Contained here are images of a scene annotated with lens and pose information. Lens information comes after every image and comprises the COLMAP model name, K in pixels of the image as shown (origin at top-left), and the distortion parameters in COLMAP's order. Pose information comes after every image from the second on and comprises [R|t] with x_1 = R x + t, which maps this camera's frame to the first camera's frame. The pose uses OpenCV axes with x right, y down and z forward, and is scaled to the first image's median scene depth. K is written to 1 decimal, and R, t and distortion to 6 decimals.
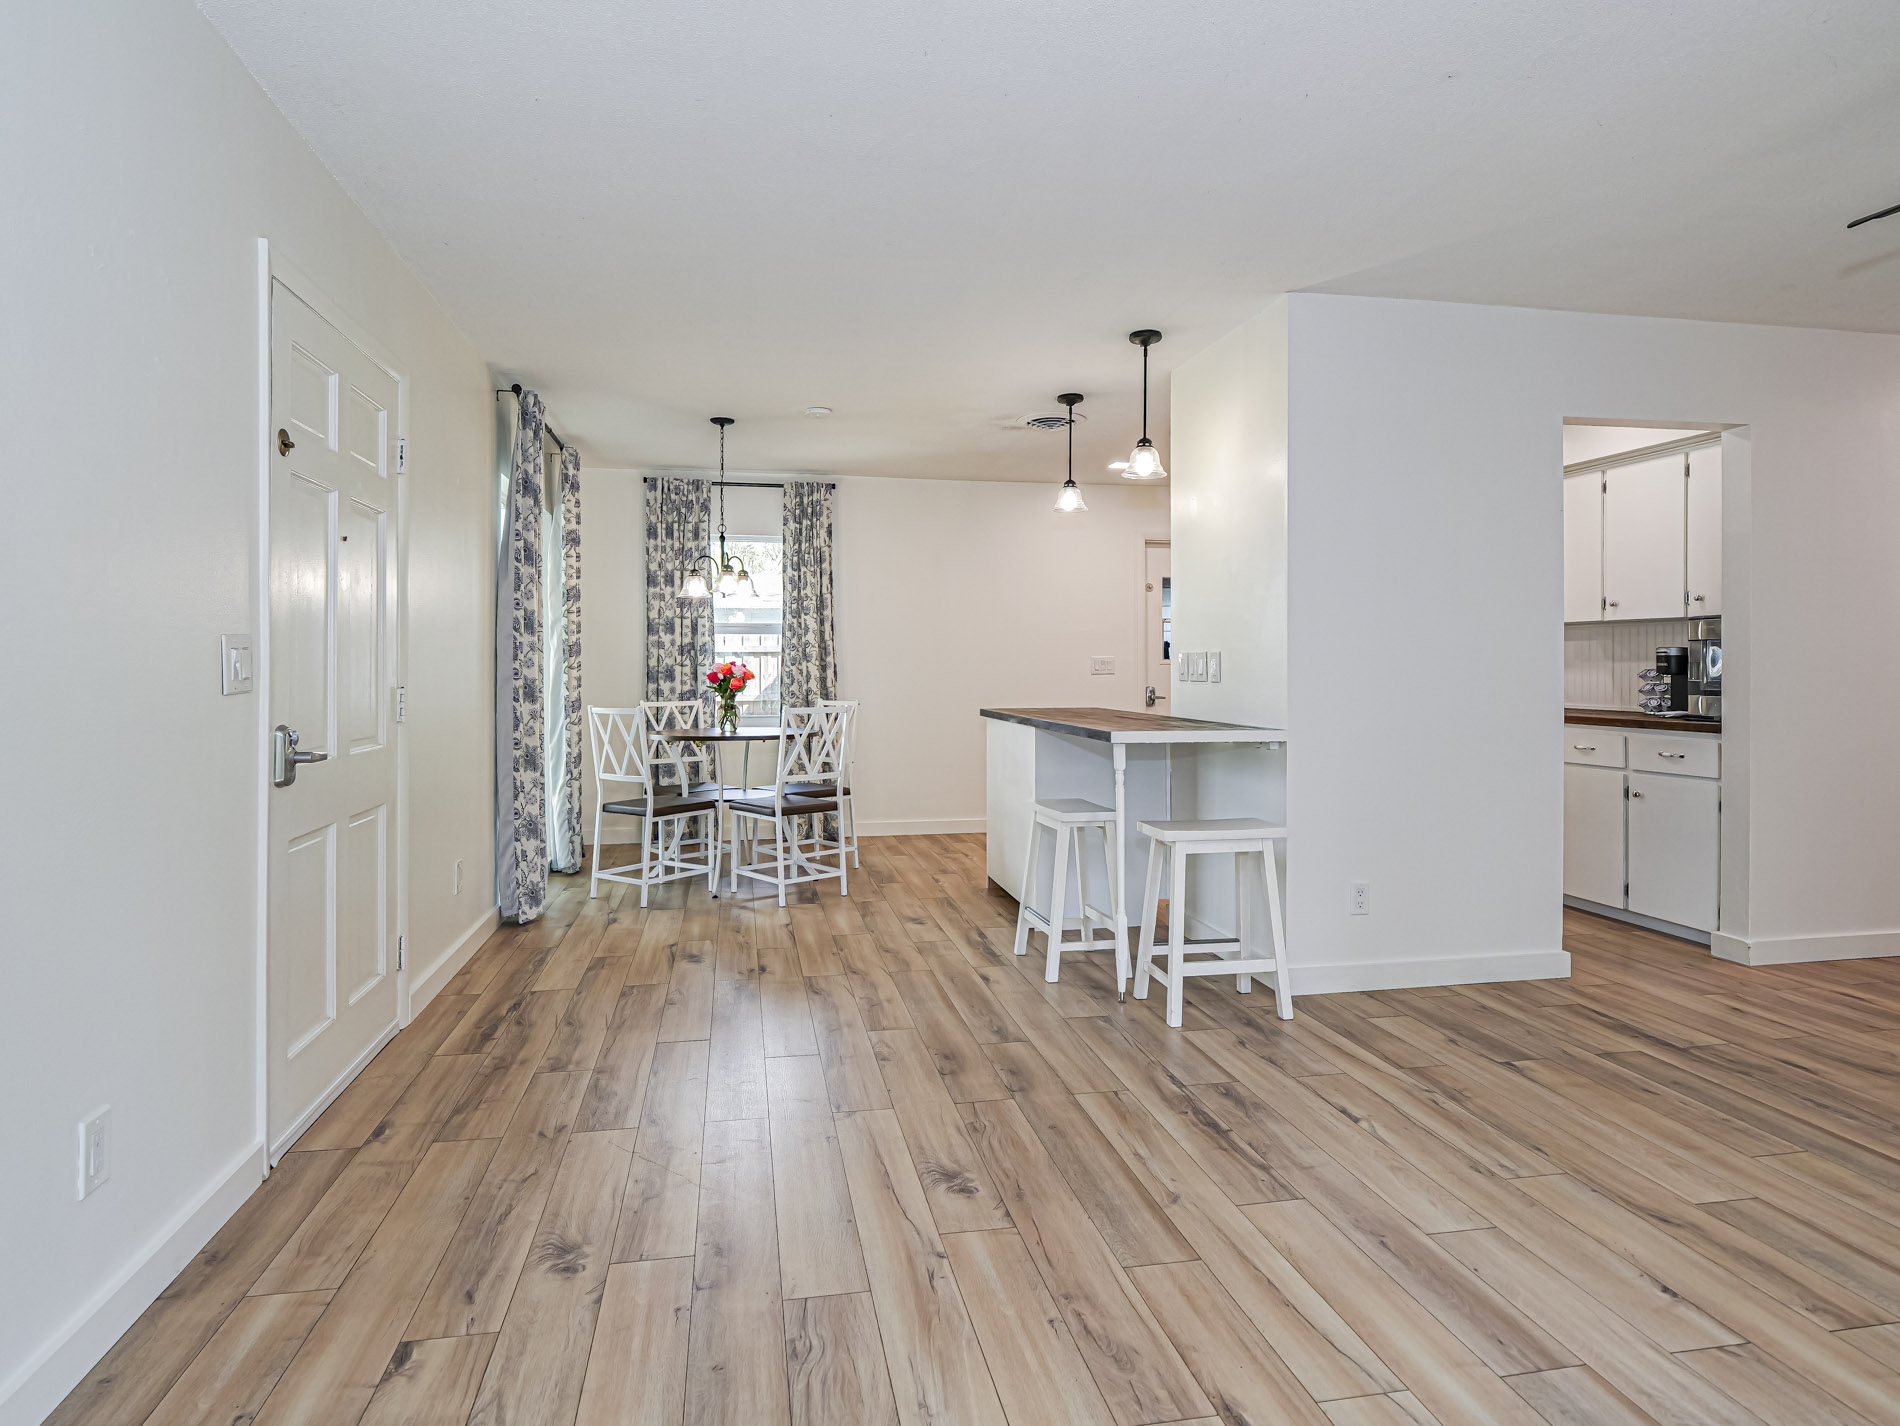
lens RADIAL K [[1066.7, 0, 930.5], [0, 1066.7, 666.6], [0, 0, 1]] dist [-0.003274, -0.002120]
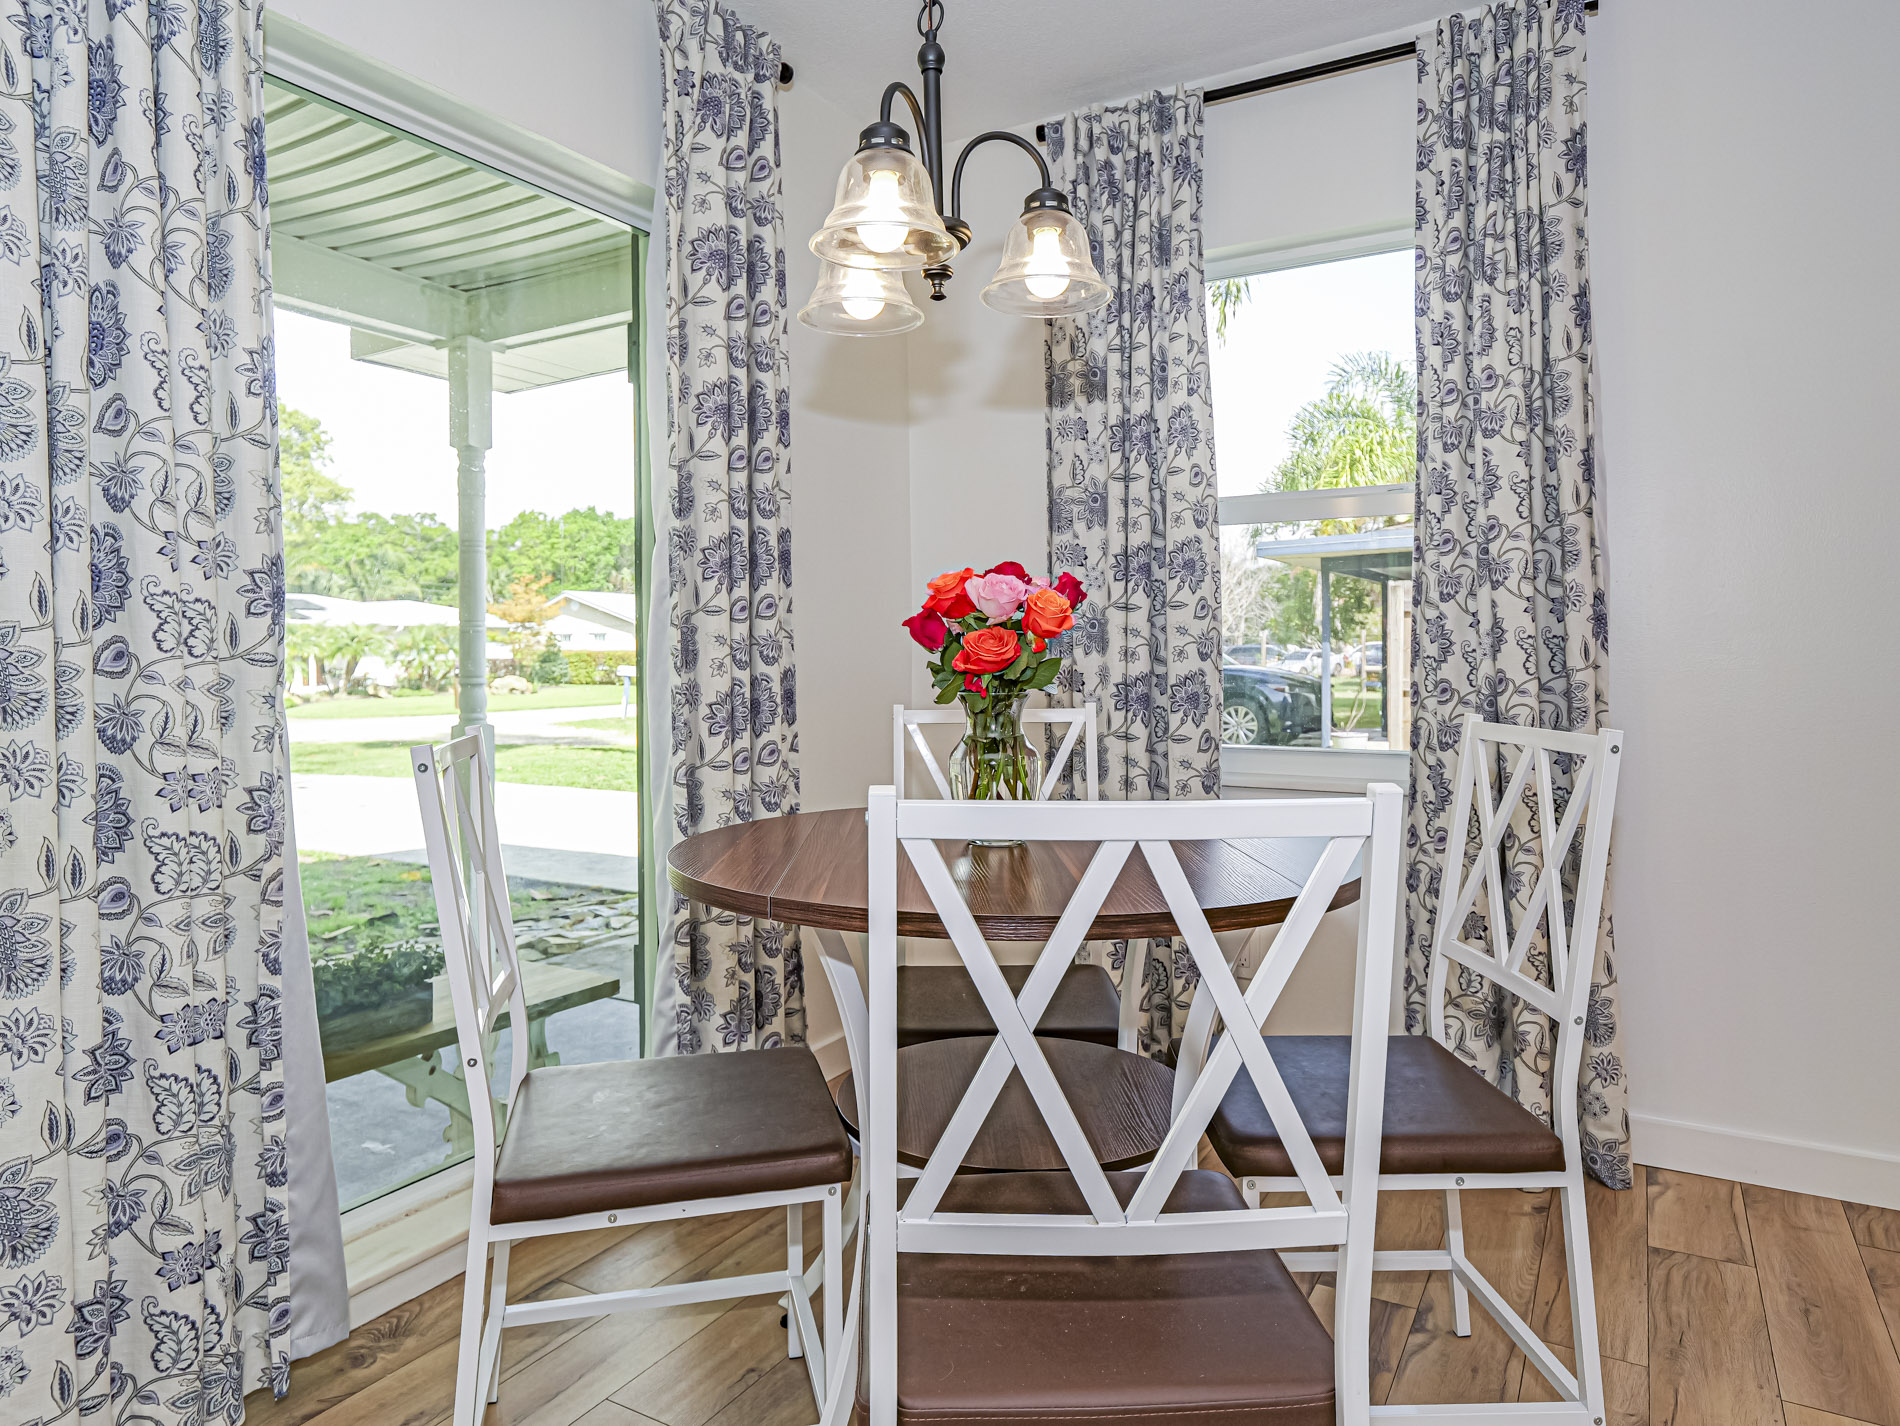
lens RADIAL K [[1172.6, 0, 972.6], [0, 1172.6, 653.8], [0, 0, 1]] dist [0.000168, -0.002208]
pose [[0.763760, -0.002942, -0.645494, -0.017456], [0.007502, 0.999963, 0.004320, 0.018345], [0.645457, -0.008142, 0.763754, 0.961008]]
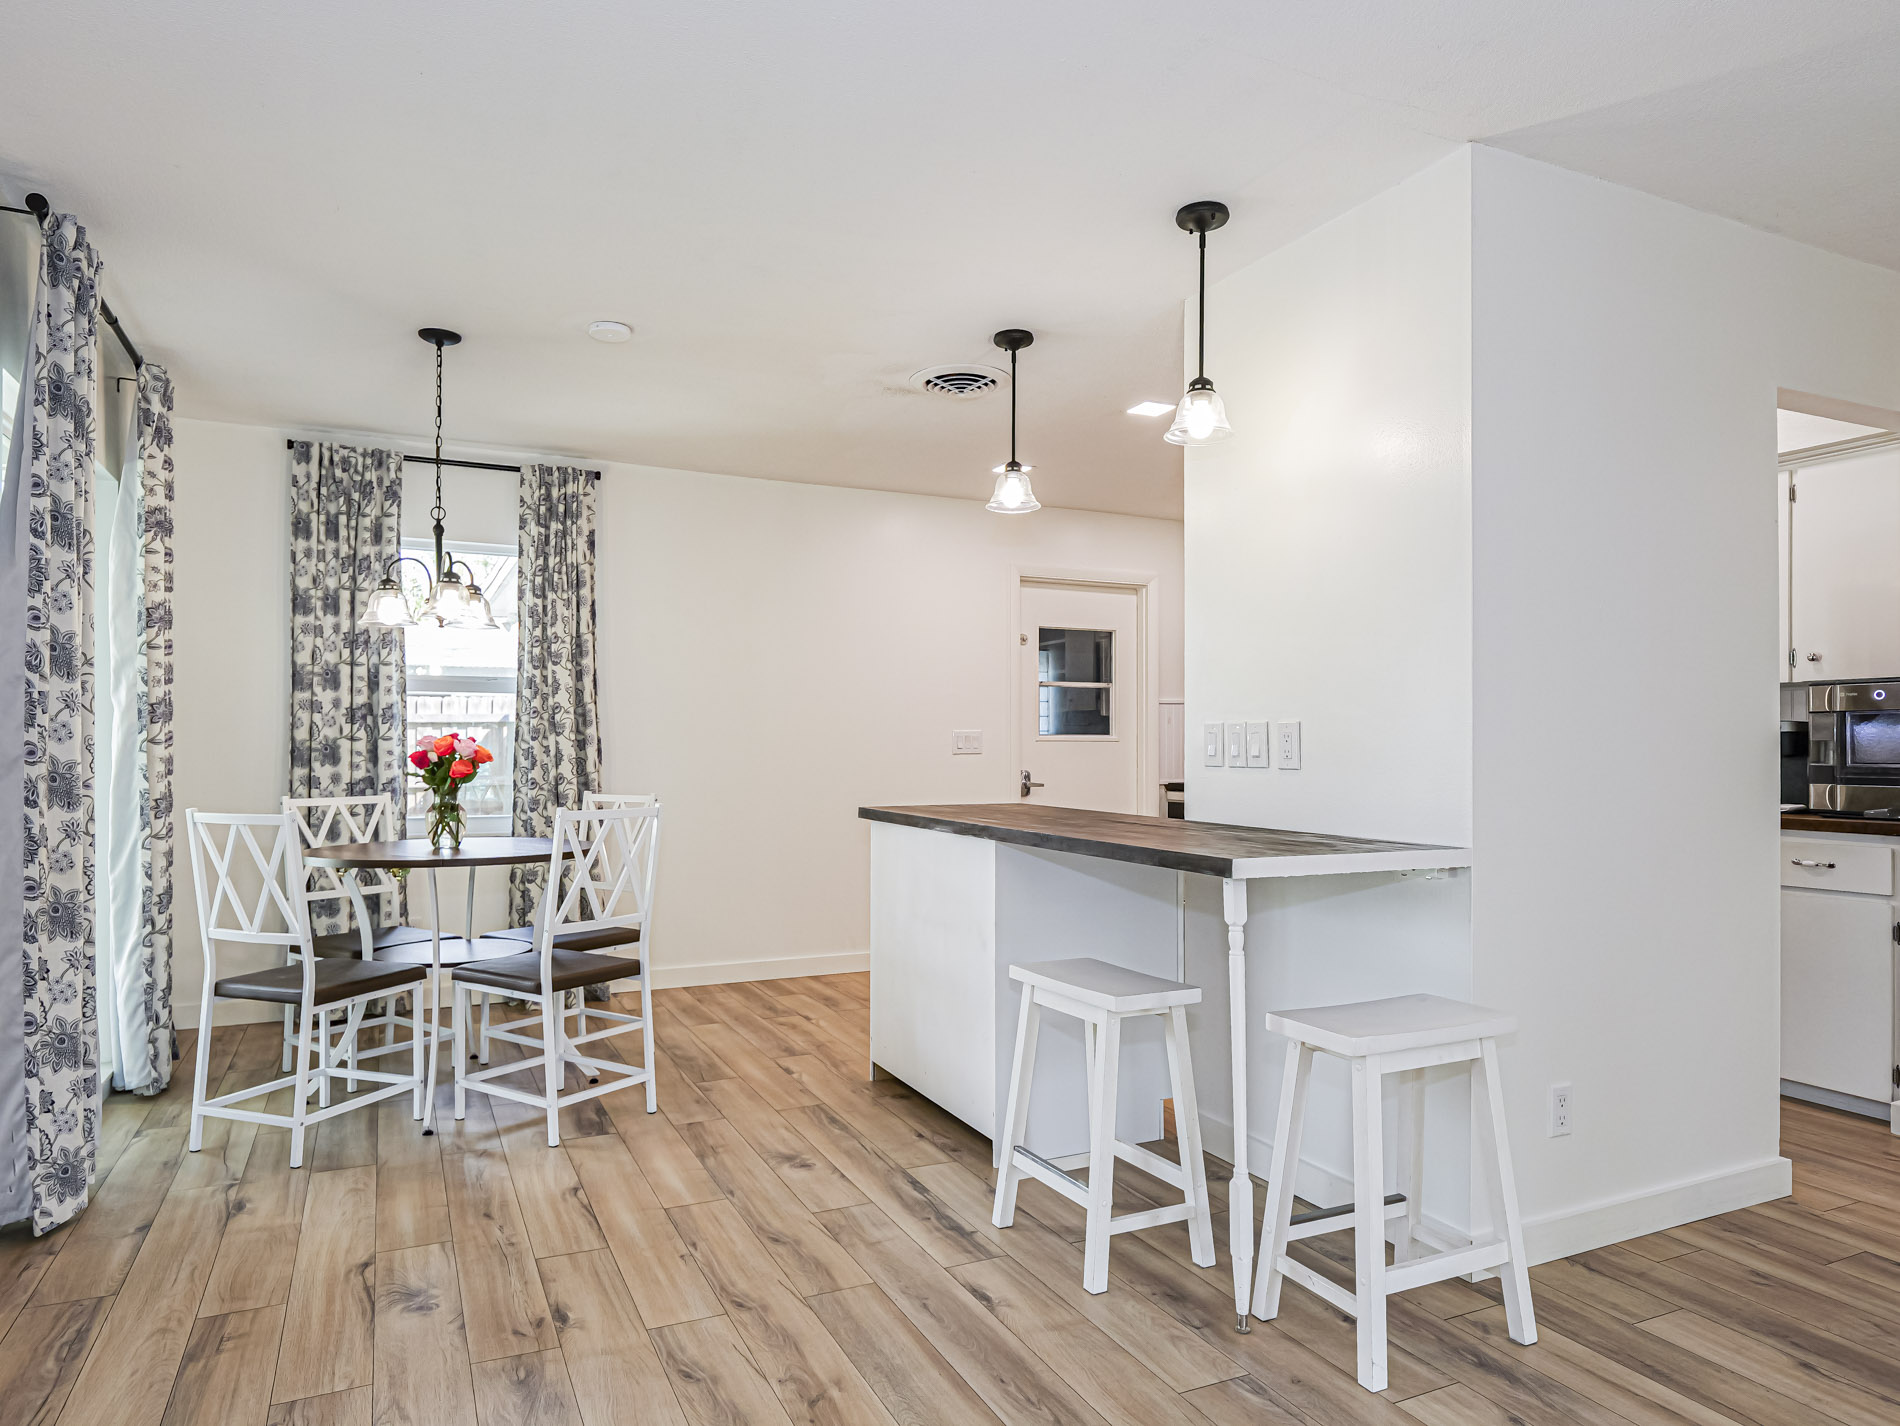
lens RADIAL K [[1172.6, 0, 934.0], [0, 1172.6, 736.2], [0, 0, 1]] dist [0.000168, -0.002208]
pose [[0.966316, 0.005364, 0.257303, -0.113665], [-0.003726, 0.999970, -0.006852, 0.000784], [-0.257332, 0.005663, 0.966307, 0.343558]]
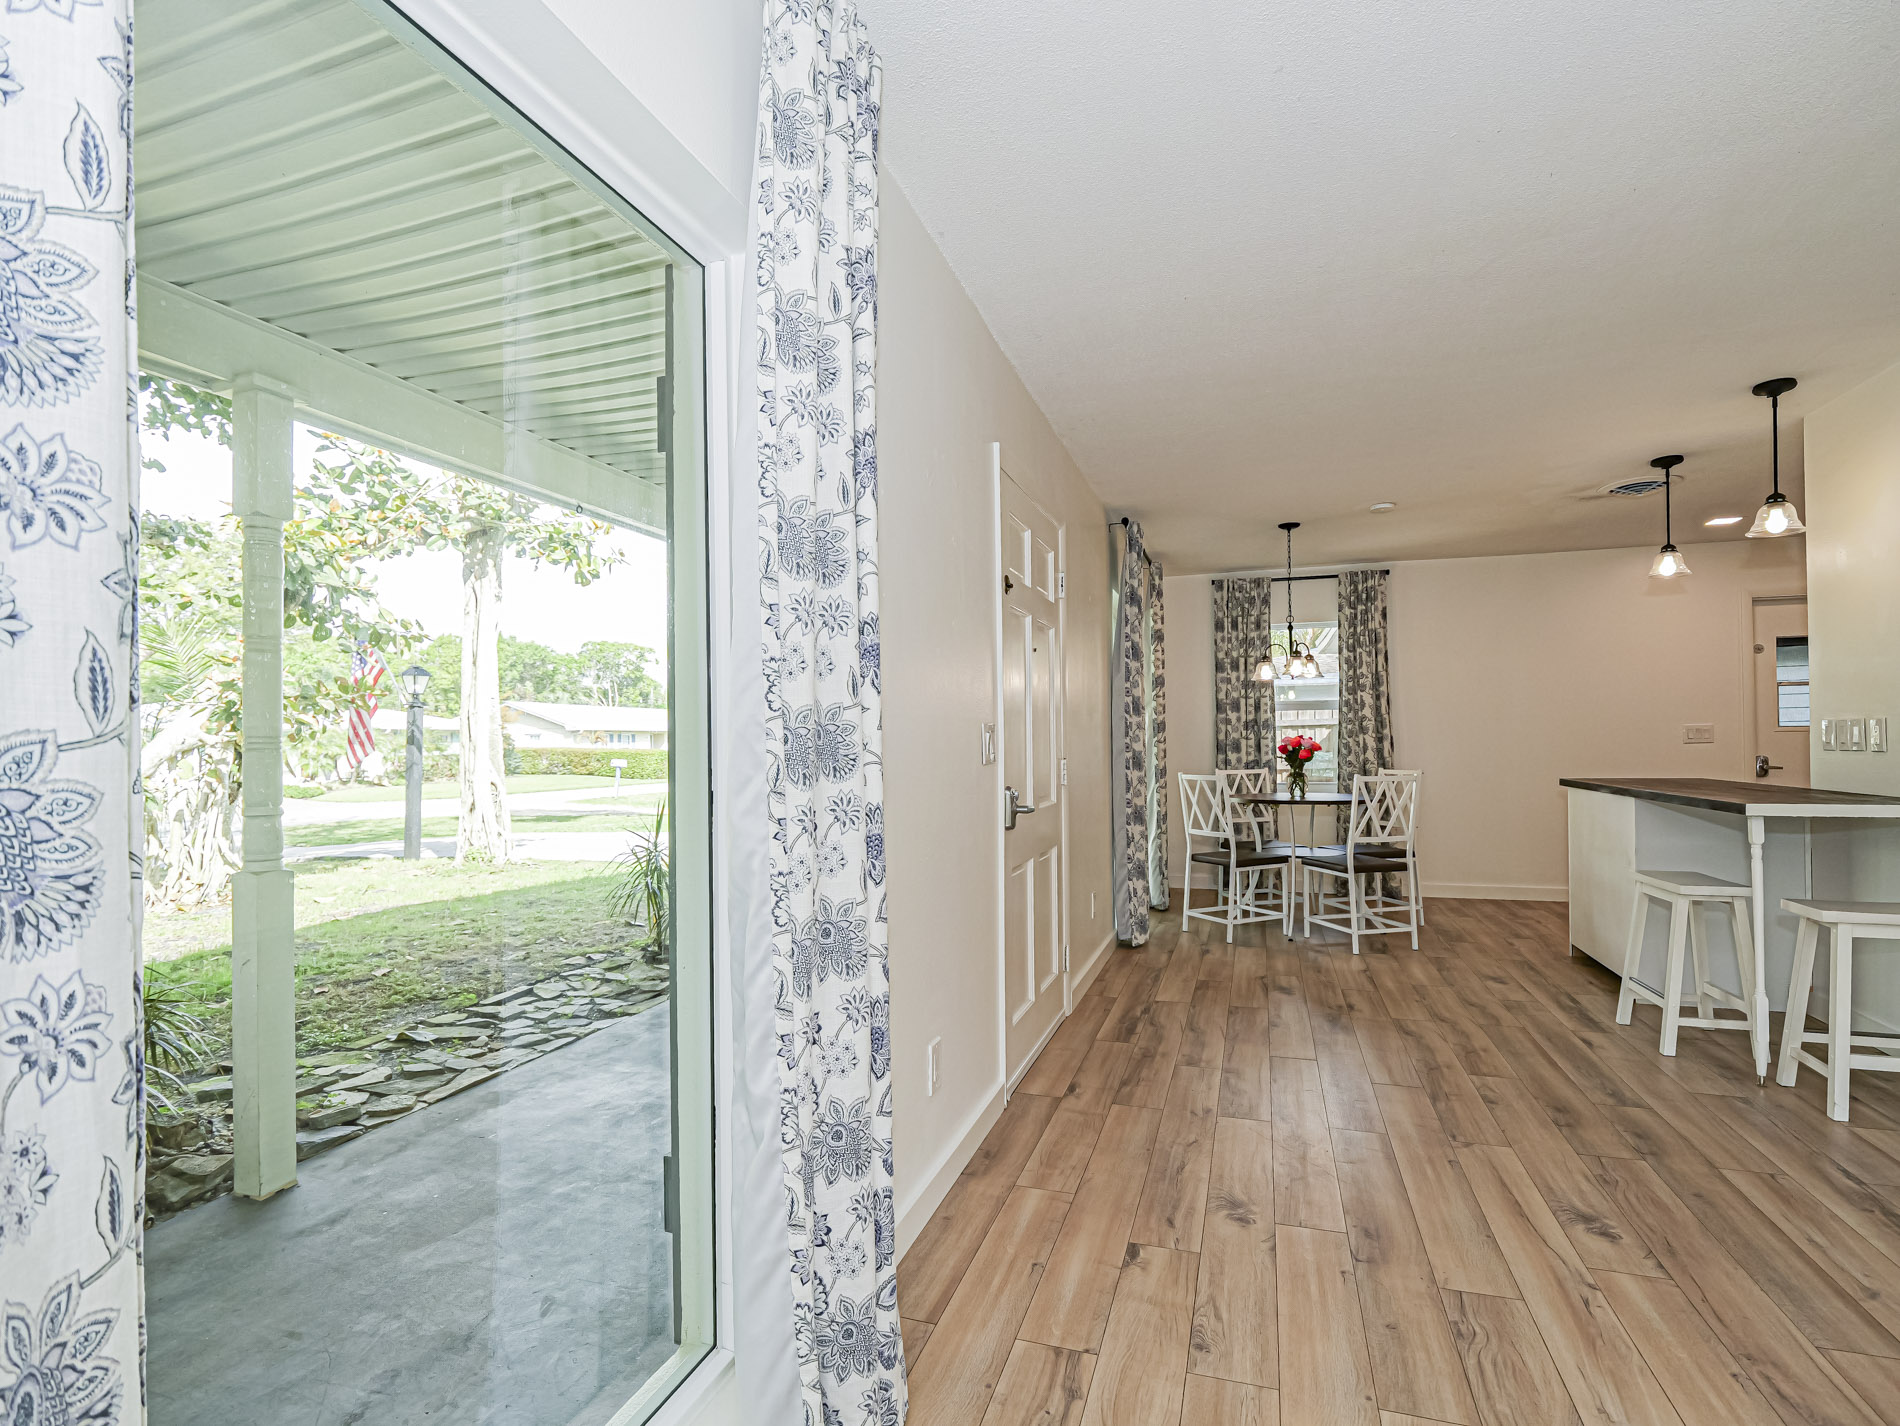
lens RADIAL K [[921.4, 0, 945.2], [0, 921.4, 737.0], [0, 0, 1]] dist [-0.019626, 0.001595]
pose [[0.874314, -0.012218, -0.485207, -0.050596], [0.011275, 0.999925, -0.004862, -0.002746], [0.485230, -0.001220, 0.874386, -0.053621]]
